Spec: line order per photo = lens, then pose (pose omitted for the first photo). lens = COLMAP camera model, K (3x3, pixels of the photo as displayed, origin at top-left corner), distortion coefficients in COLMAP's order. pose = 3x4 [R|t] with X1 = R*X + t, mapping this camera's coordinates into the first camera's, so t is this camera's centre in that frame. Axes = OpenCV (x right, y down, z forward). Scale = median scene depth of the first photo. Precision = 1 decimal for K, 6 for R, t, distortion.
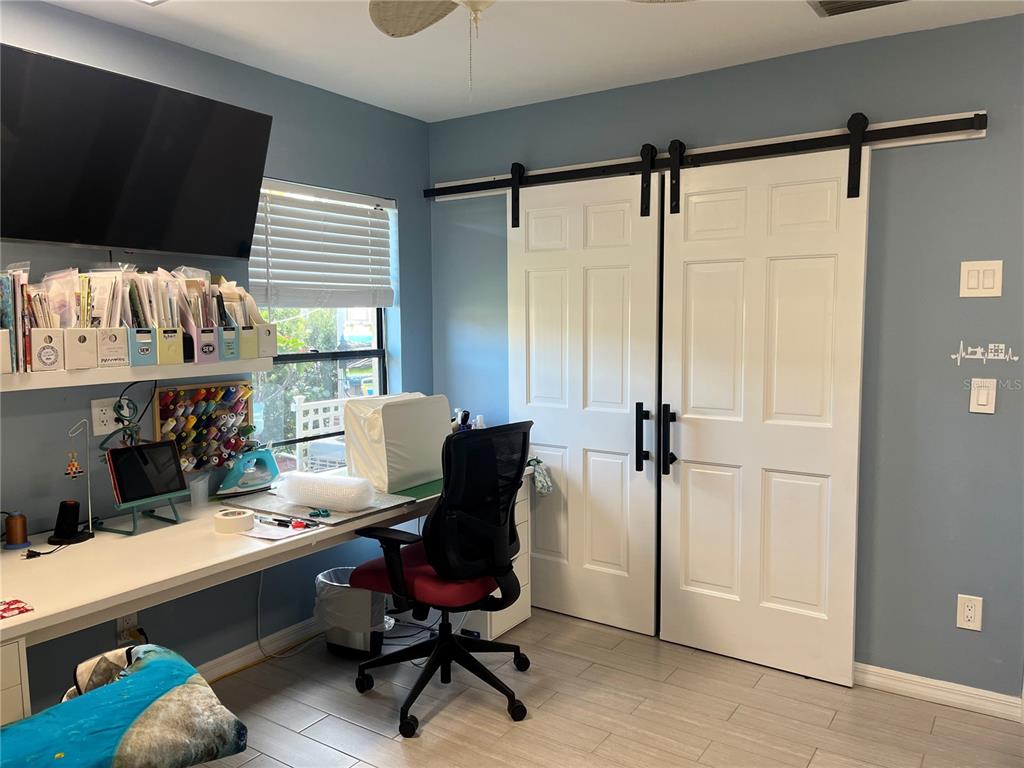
lens RADIAL K [[771.4, 0, 513.4], [0, 771.4, 384.3], [0, 0, 1]] dist [0.051323, -0.081195]
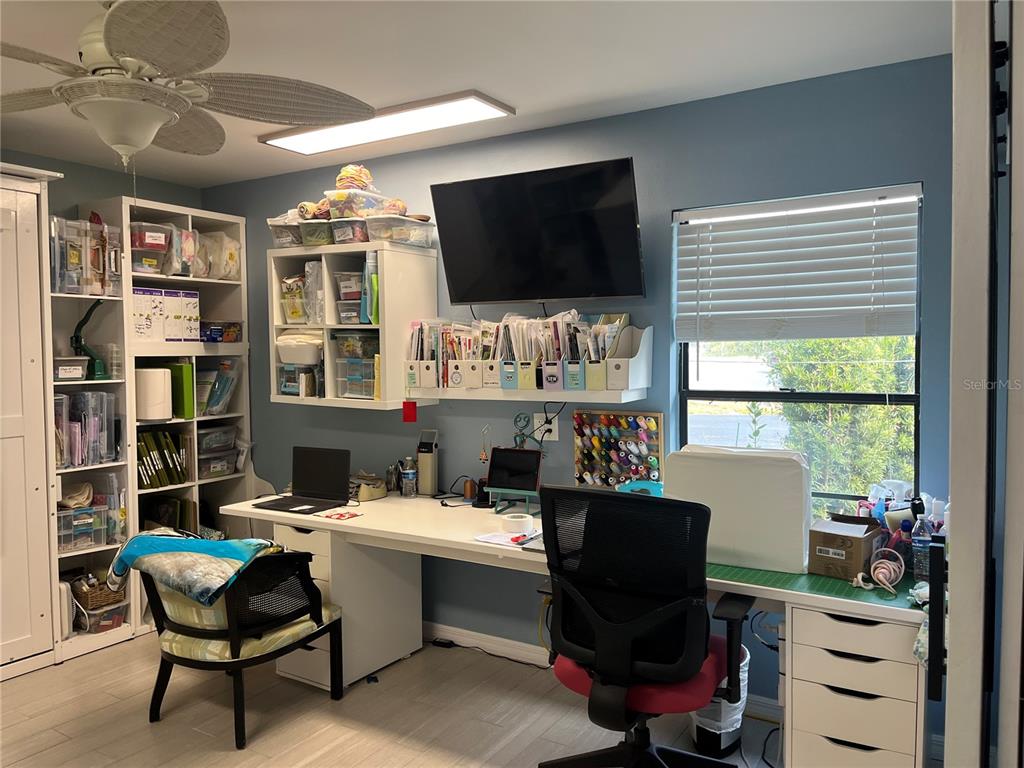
lens RADIAL K [[771.4, 0, 514.2], [0, 771.4, 382.4], [0, 0, 1]] dist [0.051323, -0.081195]
pose [[0.033642, 0.041683, -0.998564, 0.797580], [-0.078386, 0.996162, 0.038942, -0.083450], [0.996355, 0.076964, 0.036781, 0.914972]]
